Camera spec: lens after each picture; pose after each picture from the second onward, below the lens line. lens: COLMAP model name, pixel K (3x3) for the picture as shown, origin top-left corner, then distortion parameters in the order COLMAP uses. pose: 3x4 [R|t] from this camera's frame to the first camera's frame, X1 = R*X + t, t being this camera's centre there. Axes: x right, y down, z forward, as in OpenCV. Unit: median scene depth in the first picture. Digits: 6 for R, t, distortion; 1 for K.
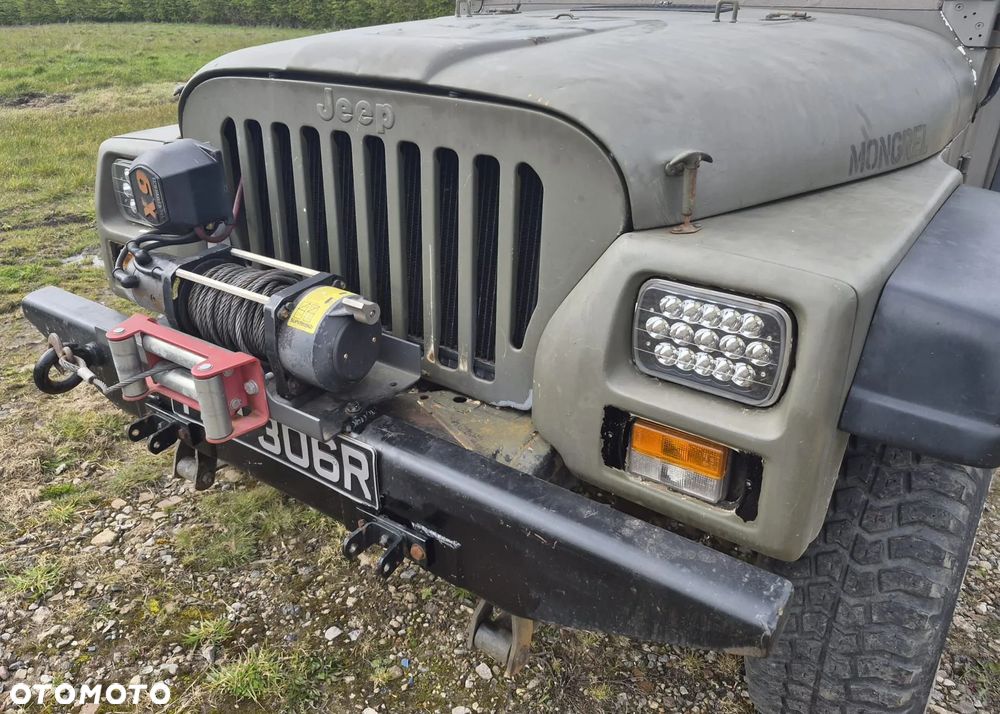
lens RADIAL K [[805.2, 0, 447.2], [0, 805.2, 328.3], [0, 0, 1]] dist [0.105829, -0.155422]
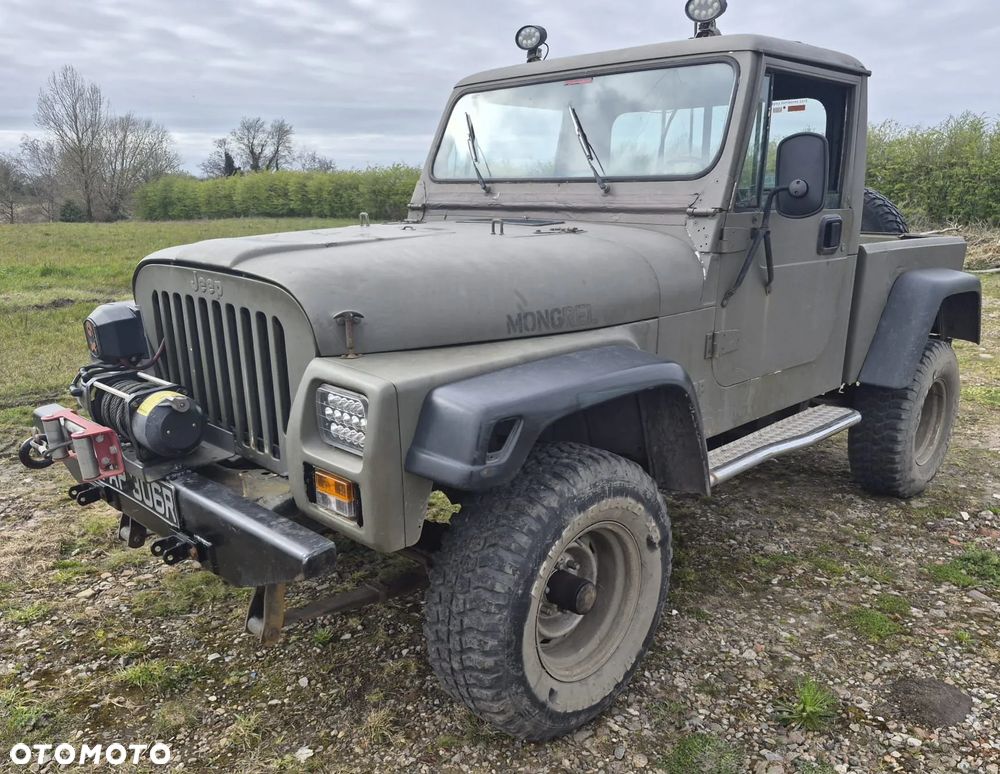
lens RADIAL K [[837.4, 0, 514.9], [0, 837.4, 434.9], [0, 0, 1]] dist [0.104808, -0.163280]
pose [[0.993028, 0.036039, -0.112233, 0.684826], [-0.047884, 0.993351, -0.104698, 0.168180], [0.107714, 0.109342, 0.988151, -0.545651]]
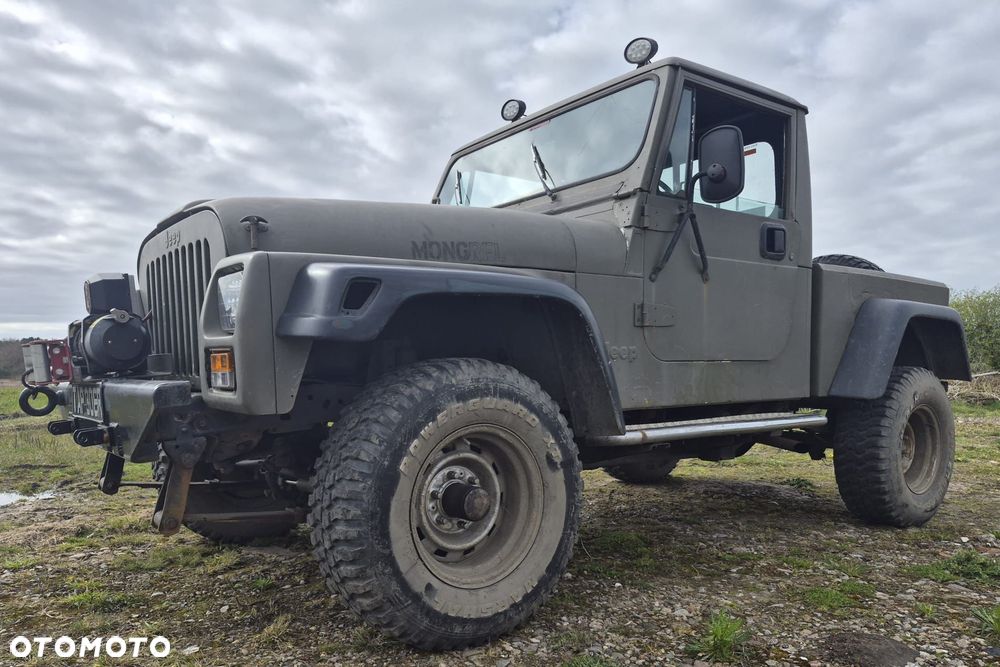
lens RADIAL K [[756.1, 0, 497.0], [0, 756.1, 397.0], [0, 0, 1]] dist [0.098891, -0.127107]
pose [[0.965778, 0.003185, -0.259352, 1.064438], [-0.091429, 0.939921, -0.328922, 0.585062], [0.242723, 0.341378, 0.908046, -0.293910]]
